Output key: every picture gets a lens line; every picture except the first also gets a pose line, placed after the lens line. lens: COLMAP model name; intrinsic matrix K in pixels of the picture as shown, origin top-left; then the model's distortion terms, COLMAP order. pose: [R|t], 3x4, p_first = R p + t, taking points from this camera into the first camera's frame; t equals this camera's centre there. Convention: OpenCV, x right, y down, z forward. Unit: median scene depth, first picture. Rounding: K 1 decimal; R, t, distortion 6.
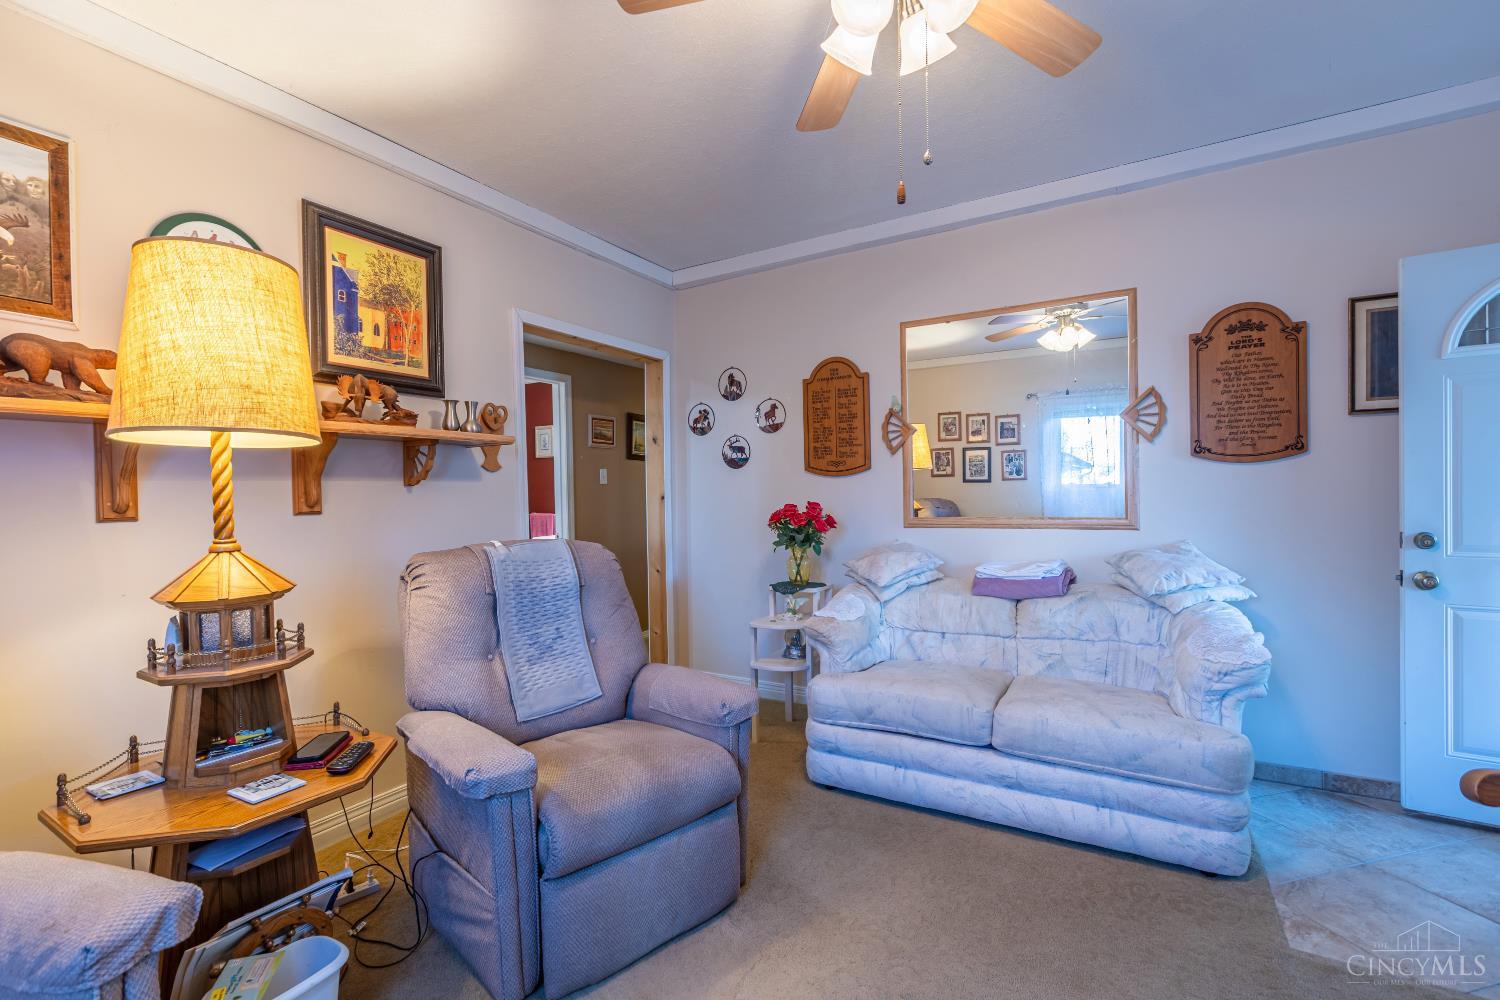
lens RADIAL K [[680.7, 0, 731.9], [0, 680.7, 502.0], [0, 0, 1]] dist [0.006556, -0.002377]
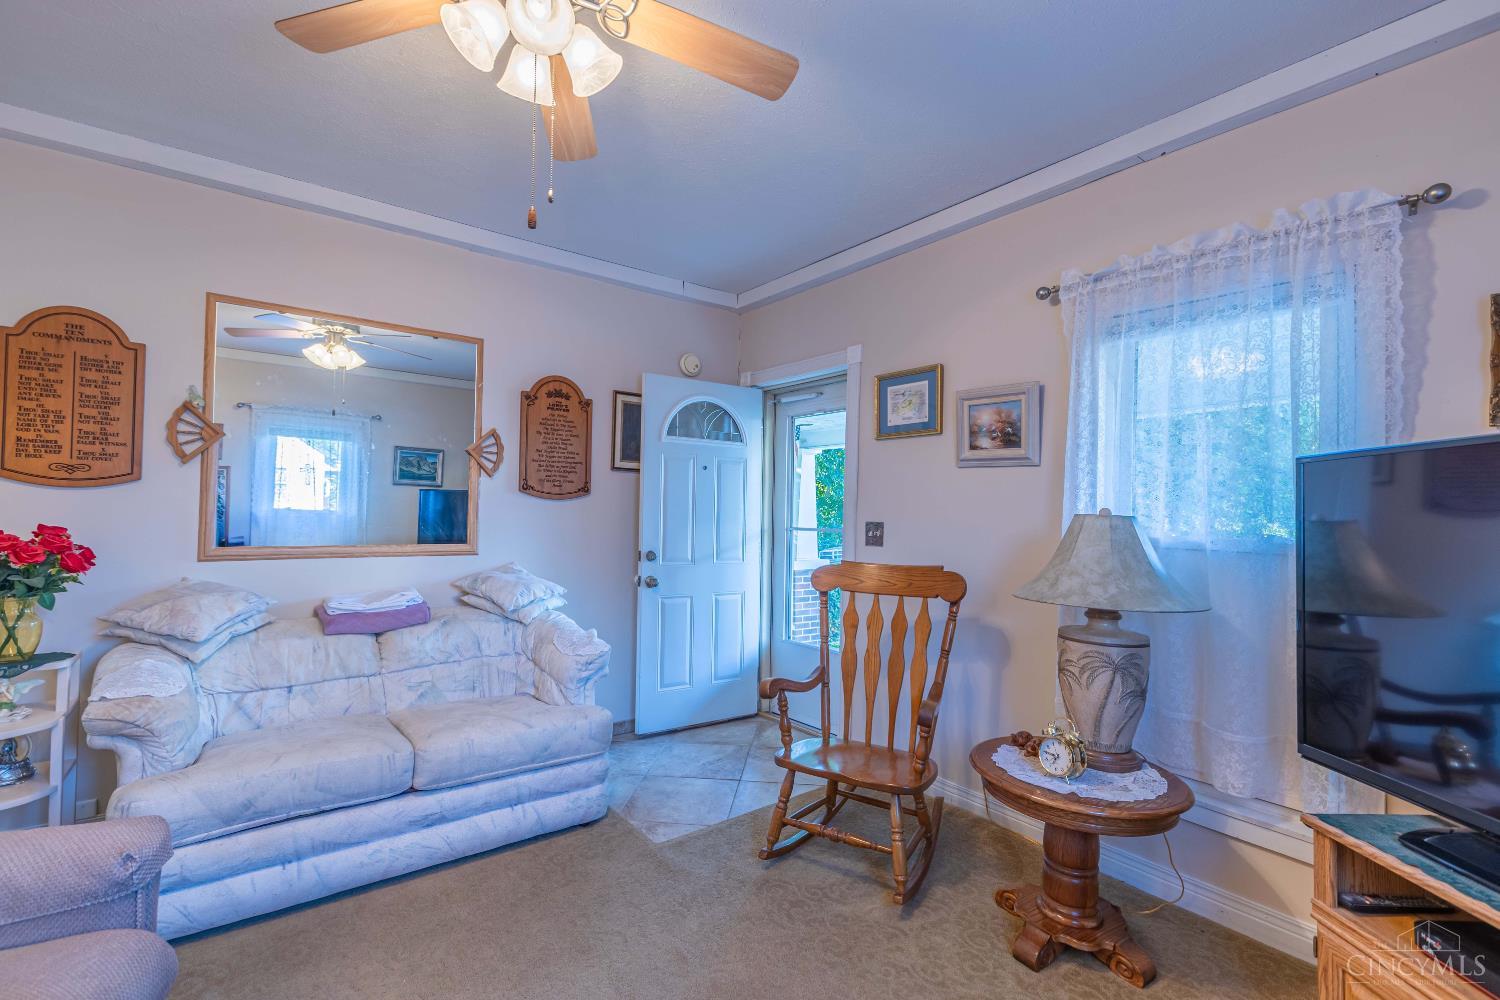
lens RADIAL K [[680.7, 0, 765.2], [0, 680.7, 500.3], [0, 0, 1]] dist [0.006556, -0.002377]
pose [[0.343129, 0.048058, 0.938058, -0.315426], [-0.006980, 0.998793, -0.048616, 0.003287], [-0.939262, 0.010134, 0.343050, 0.195472]]
